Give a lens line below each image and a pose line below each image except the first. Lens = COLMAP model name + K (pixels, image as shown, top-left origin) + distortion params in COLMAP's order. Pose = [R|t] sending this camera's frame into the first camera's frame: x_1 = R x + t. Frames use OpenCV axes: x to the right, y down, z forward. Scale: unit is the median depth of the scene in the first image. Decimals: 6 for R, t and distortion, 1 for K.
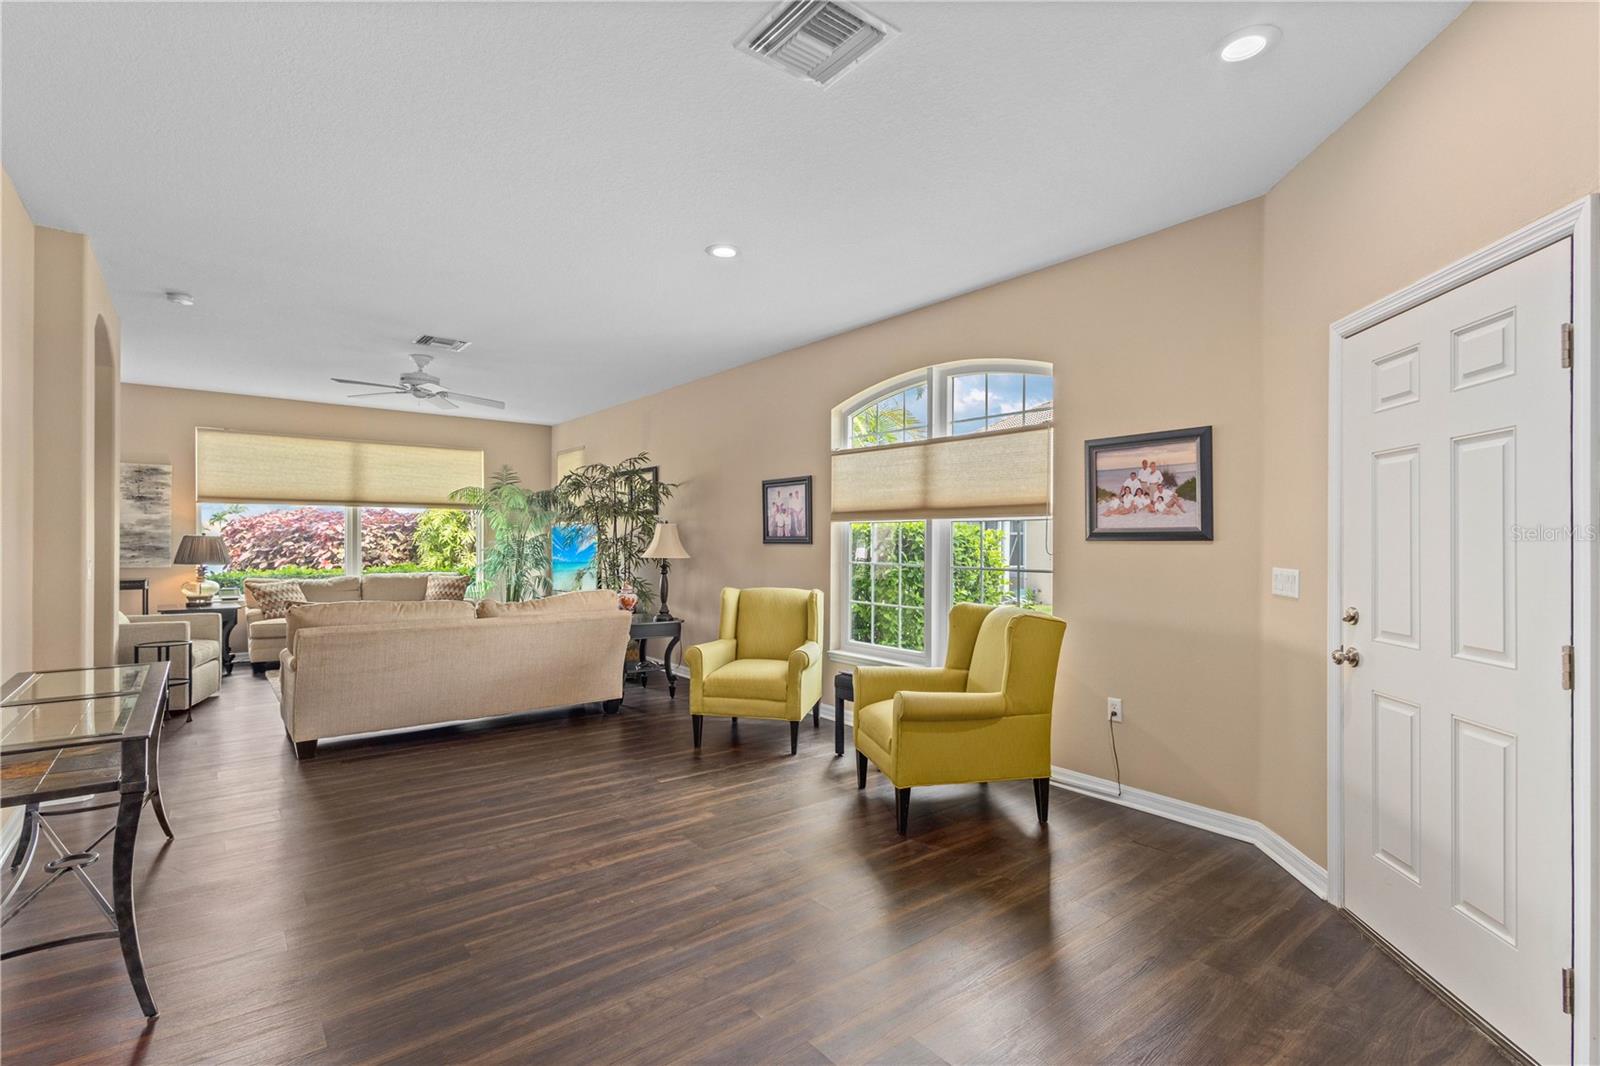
lens RADIAL K [[744.7, 0, 802.0], [0, 744.7, 535.5], [0, 0, 1]] dist [0.013362, -0.001577]
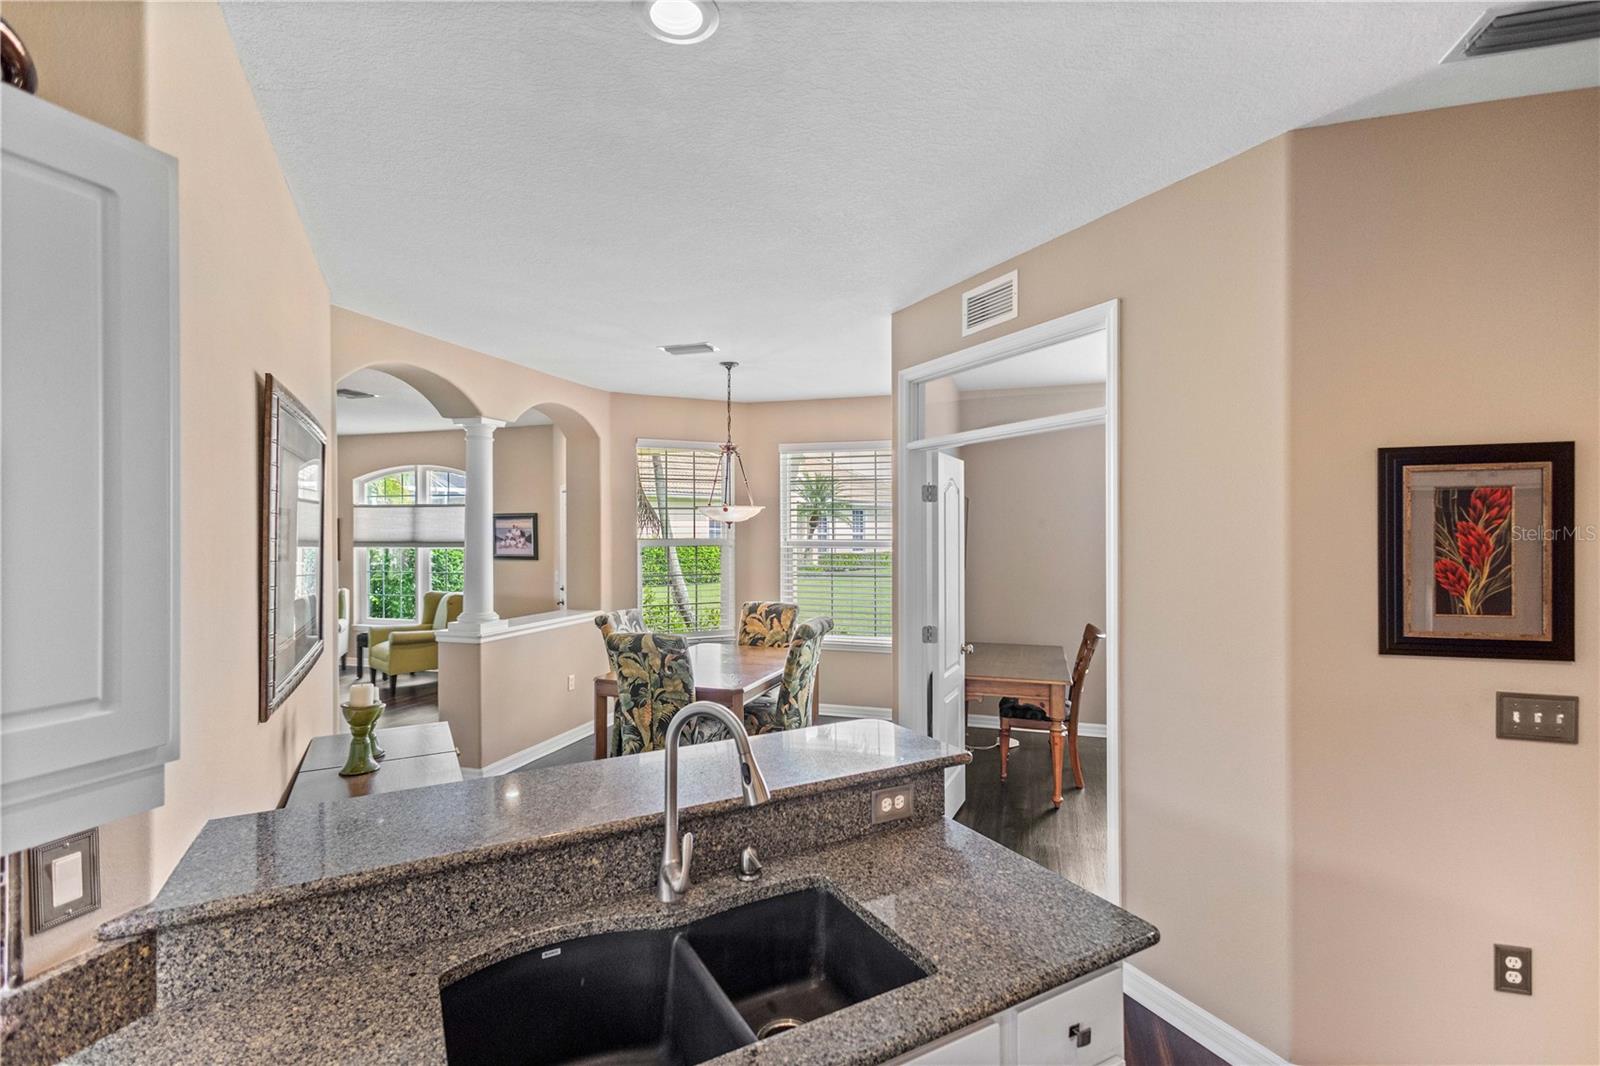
lens RADIAL K [[744.7, 0, 802.0], [0, 744.7, 535.5], [0, 0, 1]] dist [0.013362, -0.001577]
pose [[0.834674, -0.008133, 0.550685, -0.044058], [0.000938, 0.999911, 0.013345, -0.064989], [-0.550744, -0.010622, 0.834607, -0.930975]]
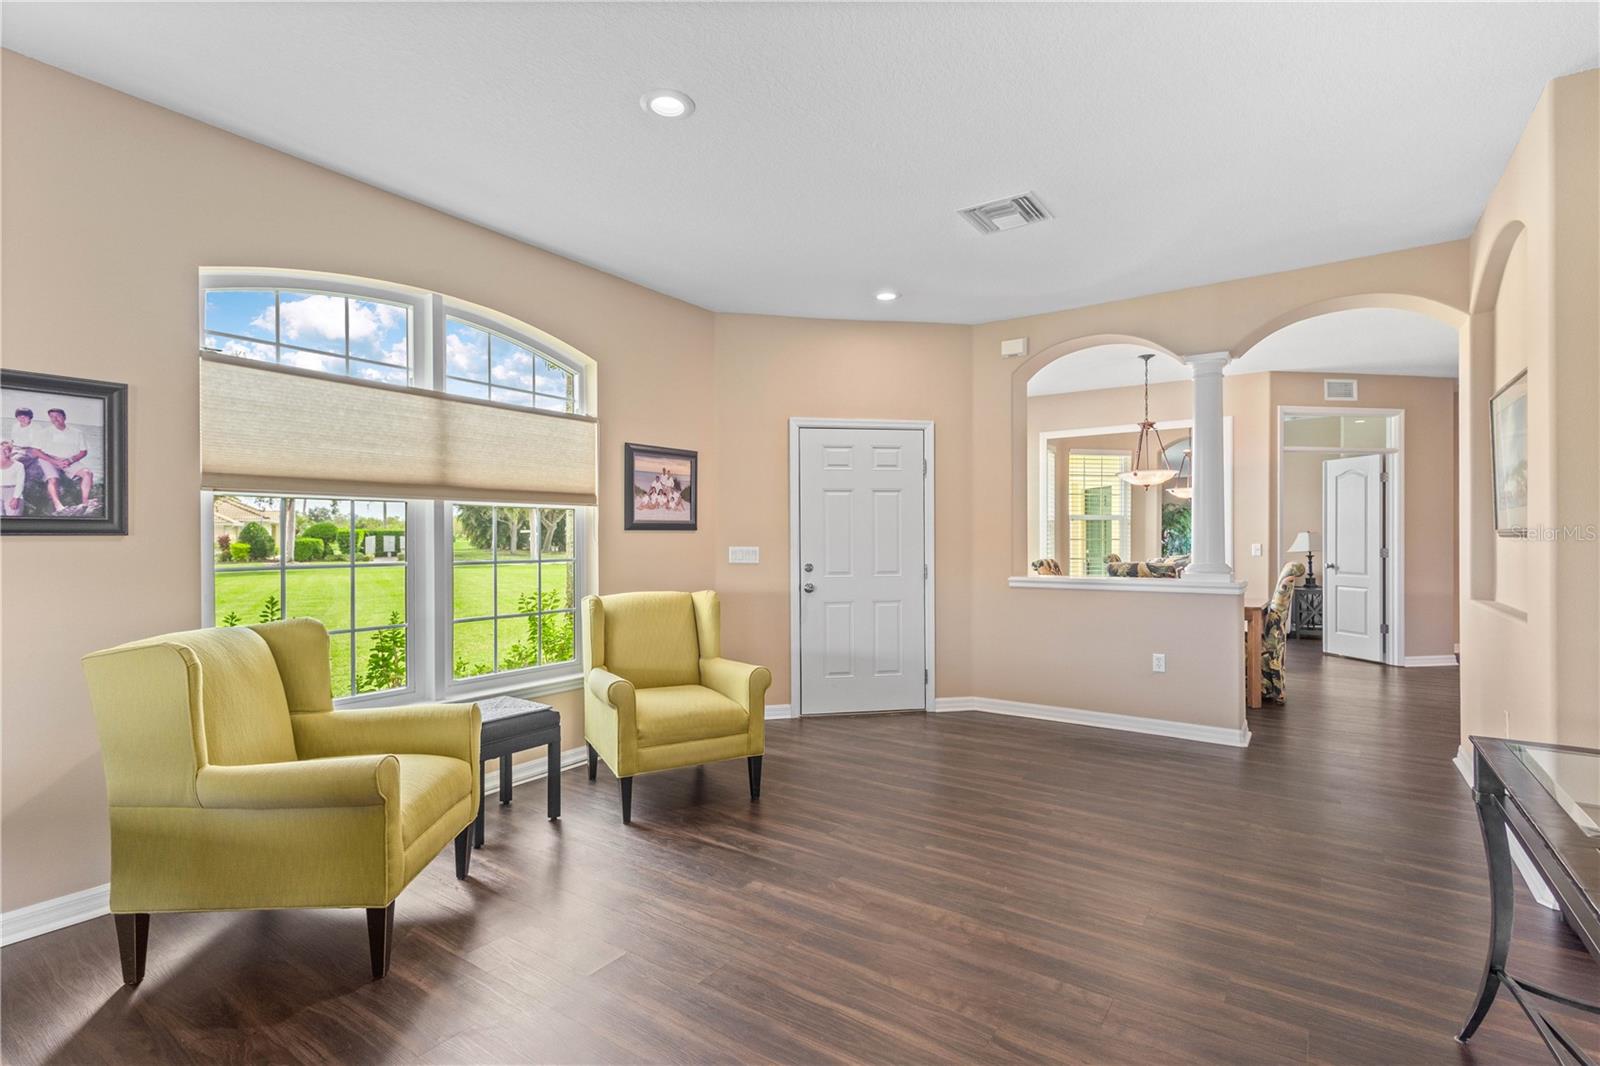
lens RADIAL K [[744.7, 0, 802.0], [0, 744.7, 535.5], [0, 0, 1]] dist [0.013362, -0.001577]
pose [[-0.283150, 0.000781, 0.959075, -0.558413], [-0.003411, 0.999993, -0.001821, 0.011560], [-0.959070, -0.003787, -0.283145, 0.750398]]
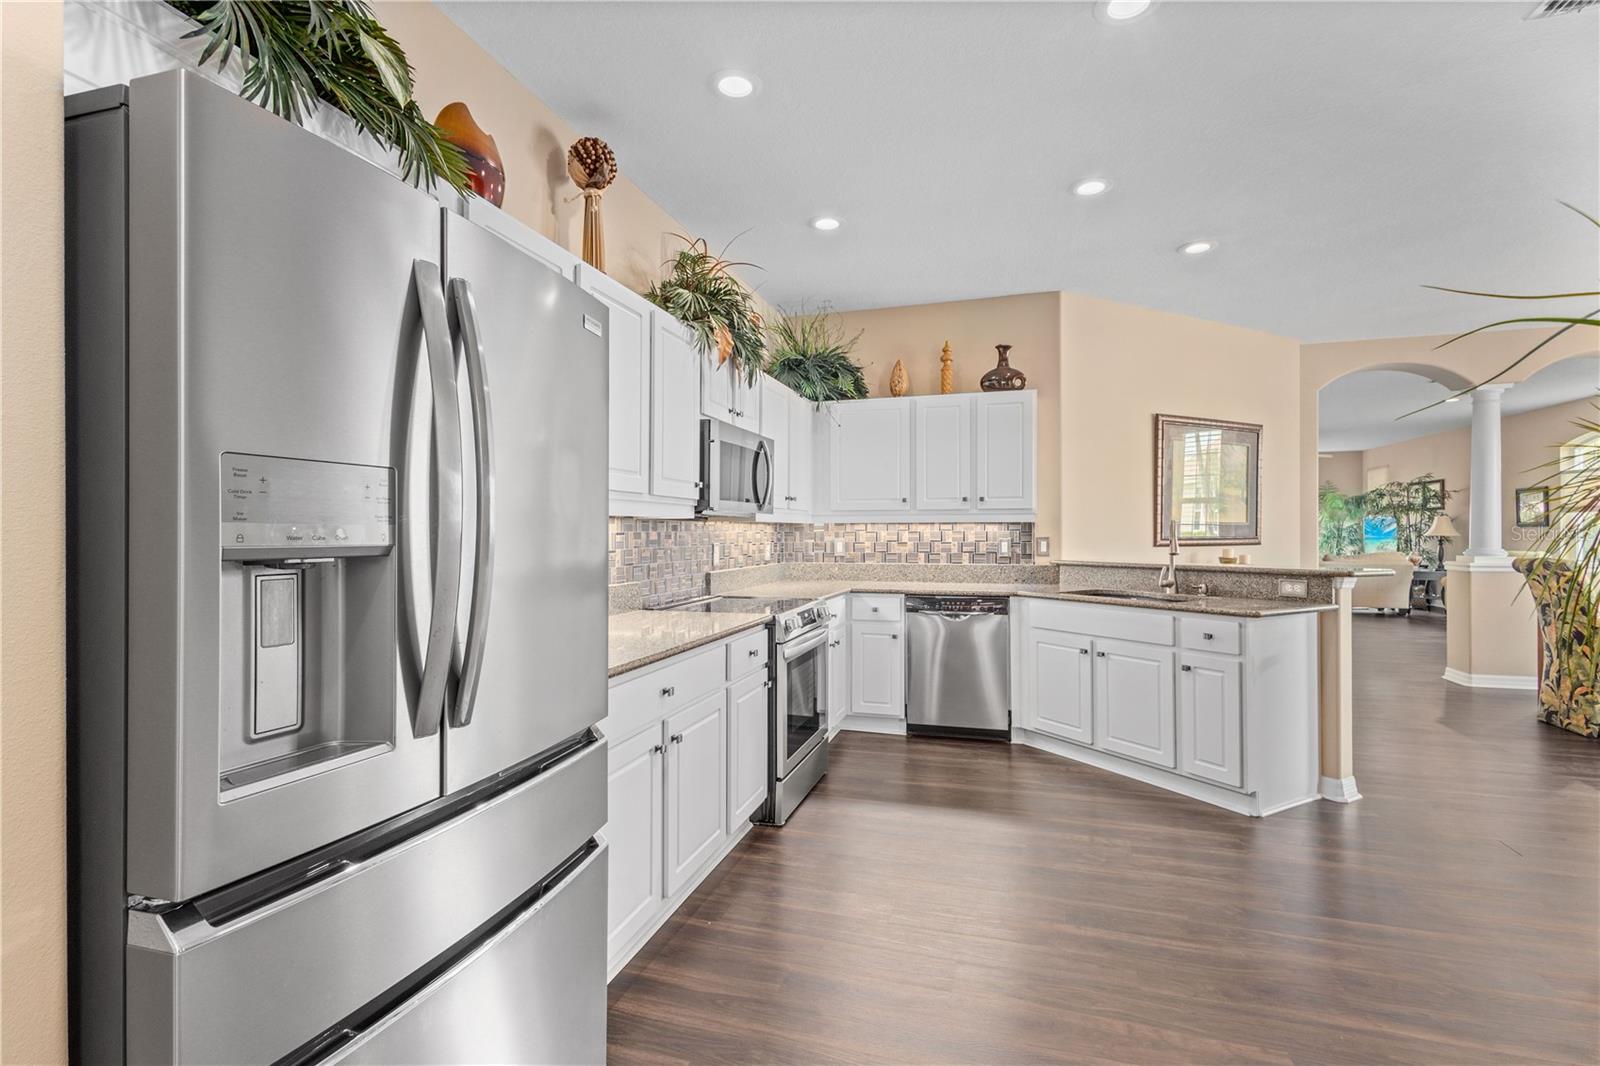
lens RADIAL K [[744.7, 0, 802.0], [0, 744.7, 535.5], [0, 0, 1]] dist [0.013362, -0.001577]
pose [[0.568984, 0.000328, -0.822349, 0.465379], [0.008172, 0.999948, 0.006053, 0.007193], [0.822308, -0.010164, 0.568952, -1.394472]]
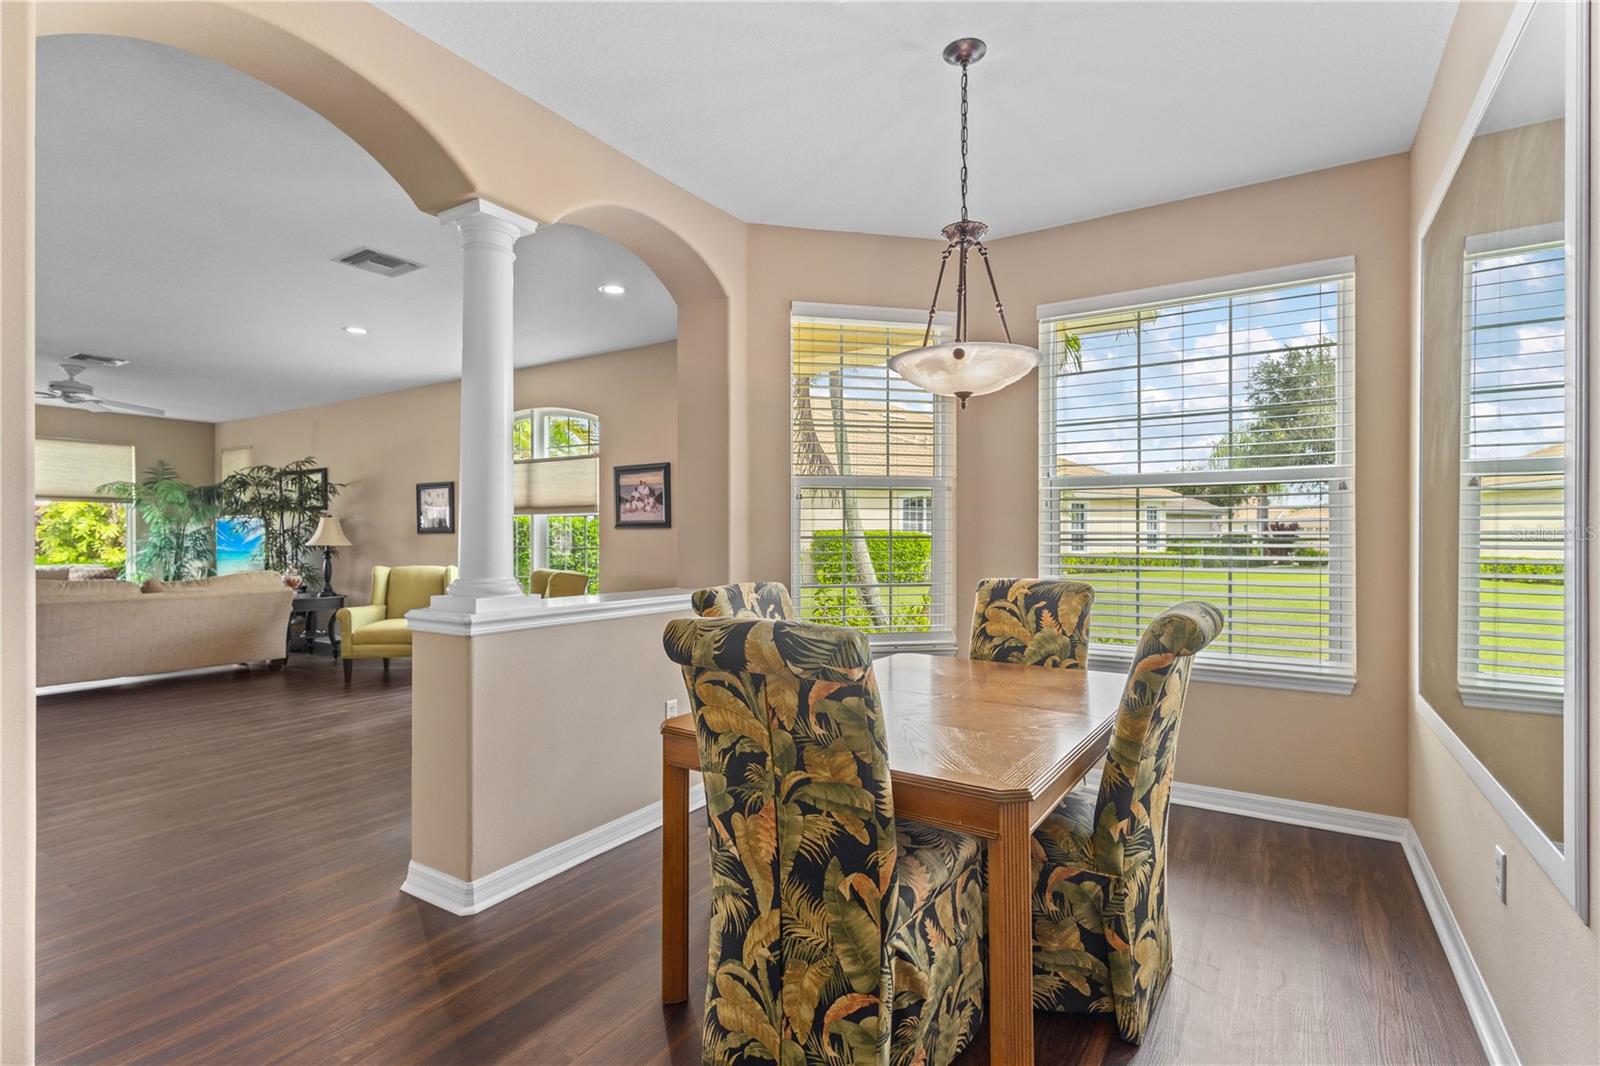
lens RADIAL K [[760.2, 0, 801.5], [0, 760.2, 539.5], [0, 0, 1]] dist [0.013965, -0.000122]
pose [[0.946365, -0.004497, 0.323069, 0.162901], [0.001657, 0.999958, 0.009065, 0.011447], [-0.323096, -0.008043, 0.946332, -0.487524]]
